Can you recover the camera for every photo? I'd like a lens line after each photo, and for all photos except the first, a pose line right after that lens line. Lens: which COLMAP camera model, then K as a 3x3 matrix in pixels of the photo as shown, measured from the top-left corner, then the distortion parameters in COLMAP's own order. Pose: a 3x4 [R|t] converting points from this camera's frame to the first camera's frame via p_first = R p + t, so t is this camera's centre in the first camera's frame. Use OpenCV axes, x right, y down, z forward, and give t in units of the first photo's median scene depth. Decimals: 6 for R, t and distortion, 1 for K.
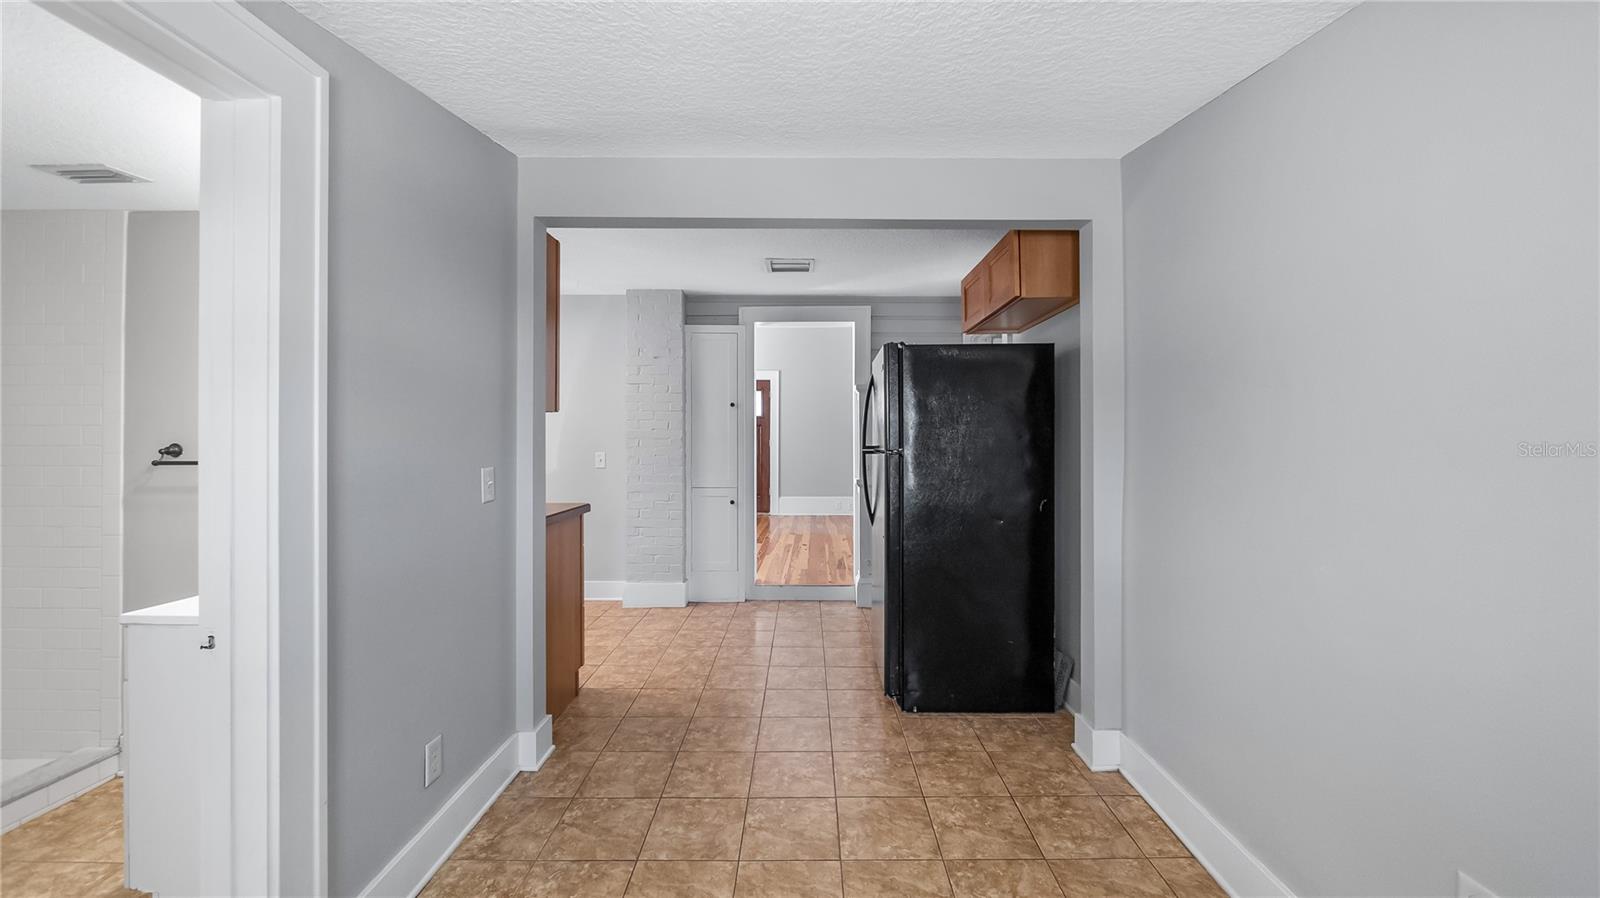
lens RADIAL K [[616.2, 0, 804.9], [0, 616.2, 452.8], [0, 0, 1]] dist [0.001174, 0.000134]
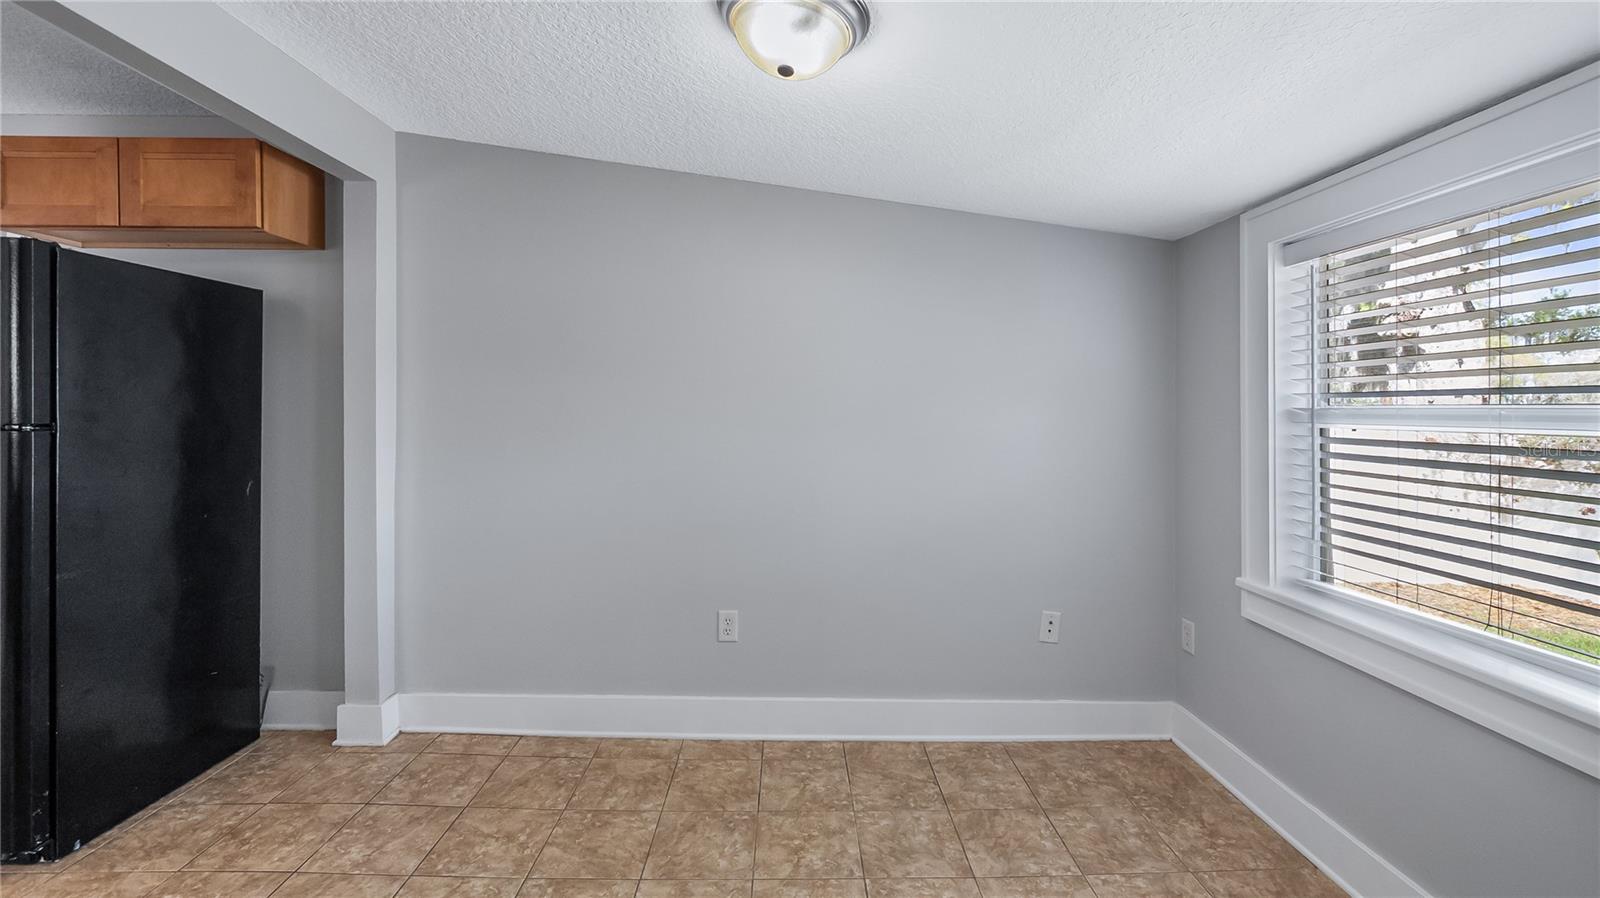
lens RADIAL K [[616.2, 0, 808.3], [0, 616.2, 452.4], [0, 0, 1]] dist [0.001174, 0.000134]
pose [[-0.026960, -0.048757, 0.998447, -0.519860], [0.004845, 0.998792, 0.048904, 0.000937], [-0.999625, 0.006156, -0.026691, 0.345594]]
